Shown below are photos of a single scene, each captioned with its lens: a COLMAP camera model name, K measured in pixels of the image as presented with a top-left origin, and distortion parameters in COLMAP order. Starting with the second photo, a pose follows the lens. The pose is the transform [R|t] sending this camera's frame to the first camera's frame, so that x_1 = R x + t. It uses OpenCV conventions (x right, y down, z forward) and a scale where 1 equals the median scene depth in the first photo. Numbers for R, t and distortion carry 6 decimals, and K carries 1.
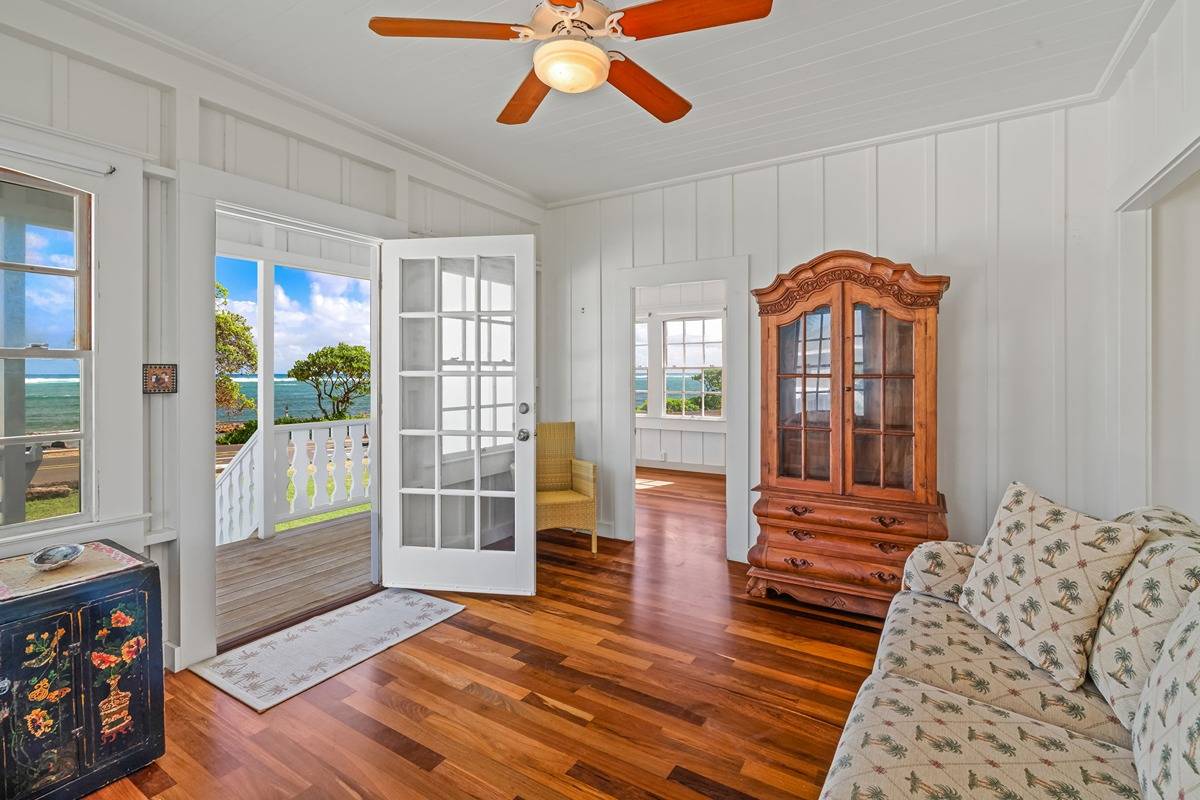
lens RADIAL K [[550.7, 0, 592.1], [0, 550.7, 372.9], [0, 0, 1]] dist [-0.012099, 0.004428]
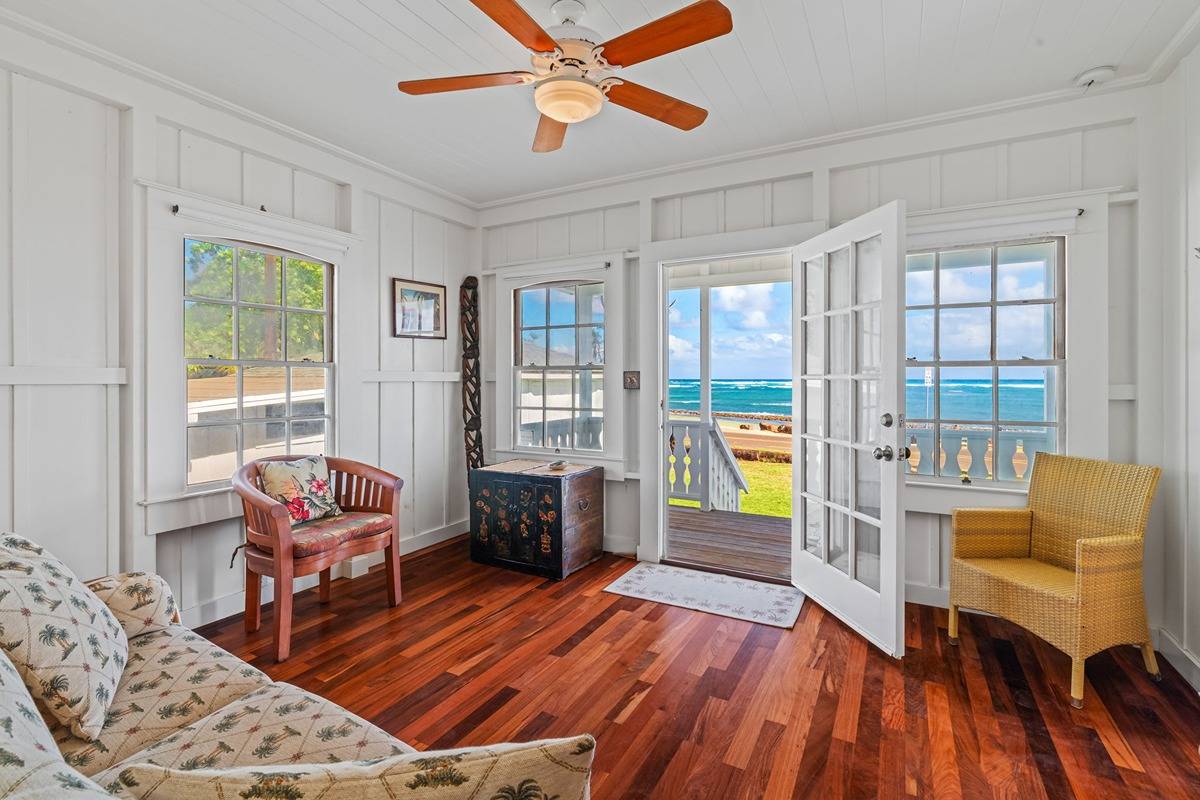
lens RADIAL K [[548.3, 0, 600.7], [0, 548.3, 378.0], [0, 0, 1]] dist [-0.009982, 0.001255]
pose [[0.055150, -0.004120, -0.998470, 0.182869], [0.001398, 0.999991, -0.004049, 0.002143], [0.998477, -0.001172, 0.055156, 0.169838]]
